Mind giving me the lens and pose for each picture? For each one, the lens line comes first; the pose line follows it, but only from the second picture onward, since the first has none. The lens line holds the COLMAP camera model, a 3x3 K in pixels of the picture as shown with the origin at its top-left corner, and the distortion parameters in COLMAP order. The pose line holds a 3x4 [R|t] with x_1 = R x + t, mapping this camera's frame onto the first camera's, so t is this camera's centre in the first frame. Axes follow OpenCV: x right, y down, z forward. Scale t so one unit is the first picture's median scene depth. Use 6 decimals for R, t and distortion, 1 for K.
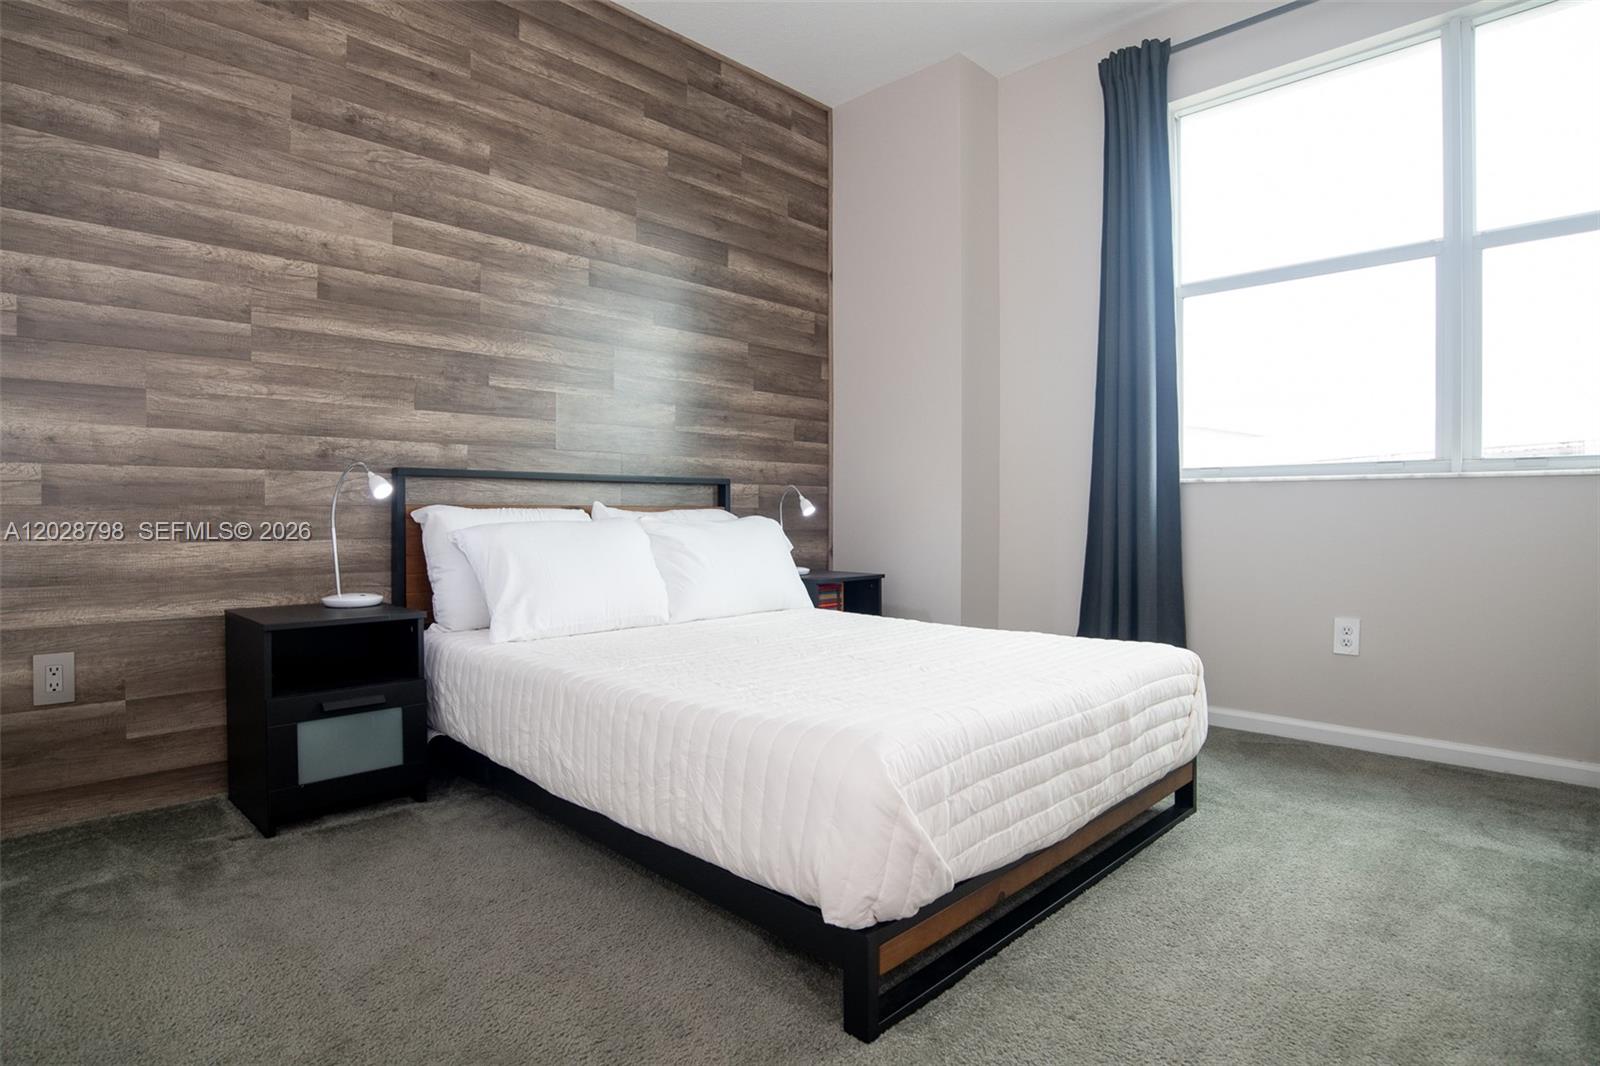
lens RADIAL K [[859.8, 0, 781.3], [0, 859.8, 526.3], [0, 0, 1]] dist [-0.037117, 0.015056]
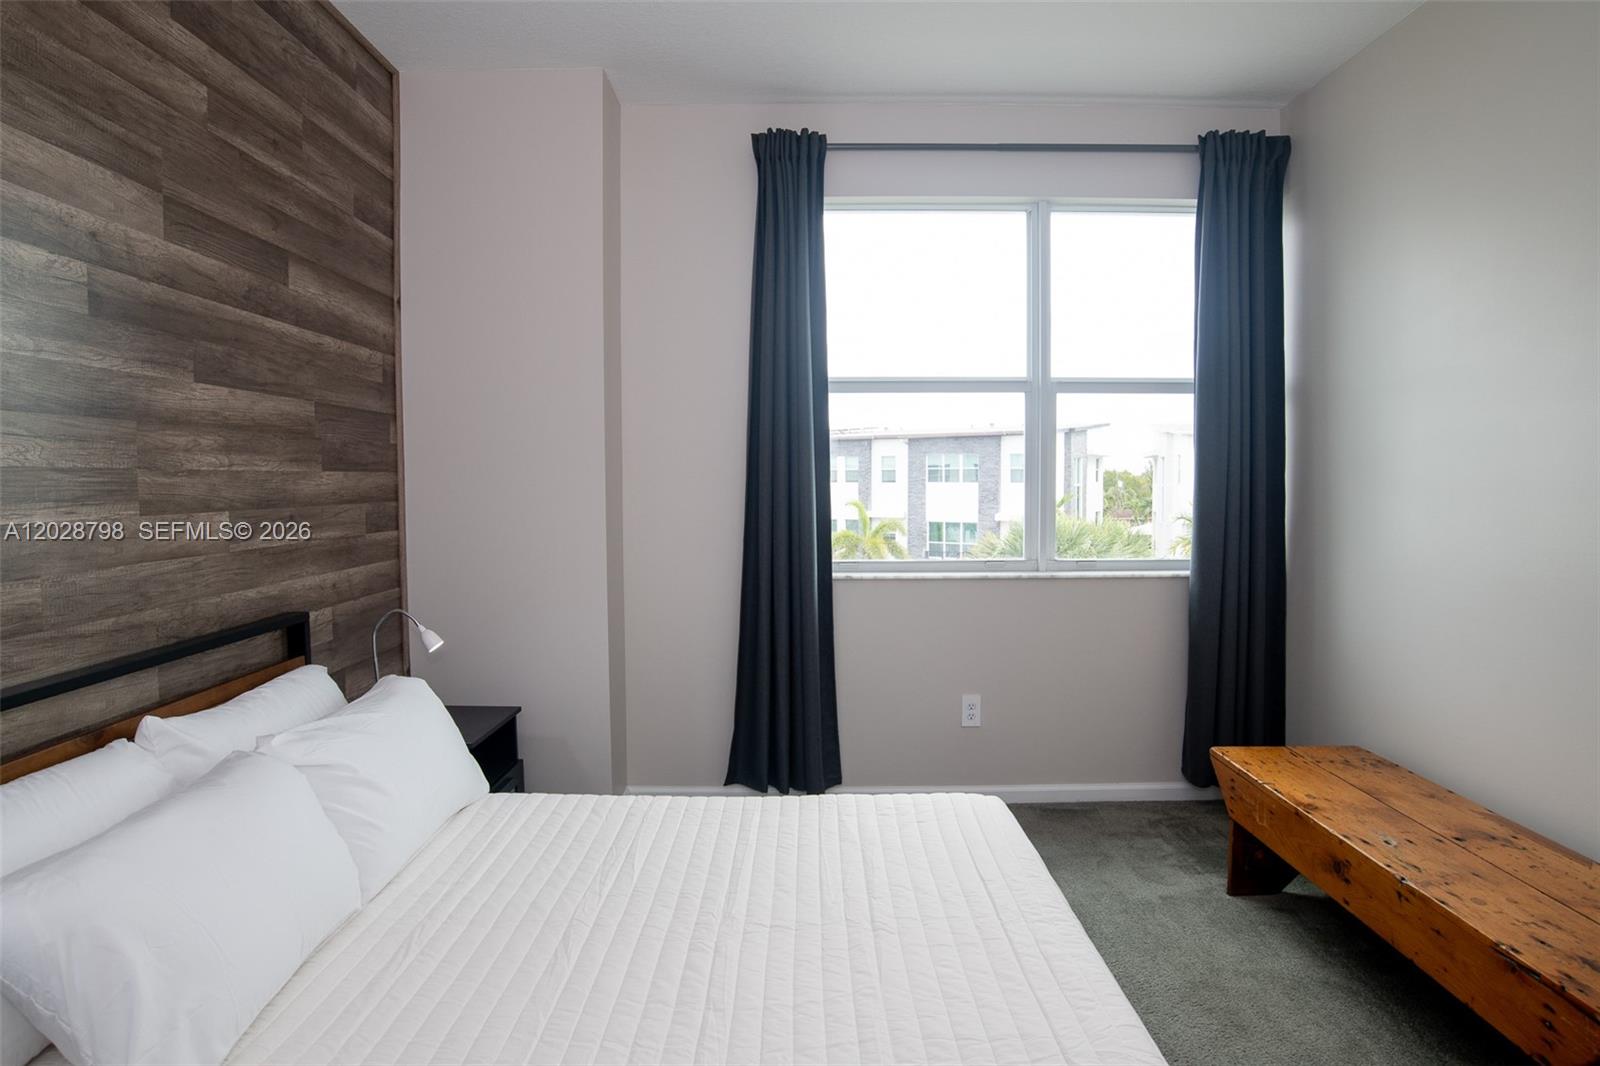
lens RADIAL K [[859.8, 0, 781.3], [0, 859.8, 526.3], [0, 0, 1]] dist [-0.037117, 0.015056]
pose [[0.704807, -0.049591, 0.707664, -0.295412], [0.020259, 0.998554, 0.049799, -0.163239], [-0.709110, -0.020762, 0.704792, 0.310829]]
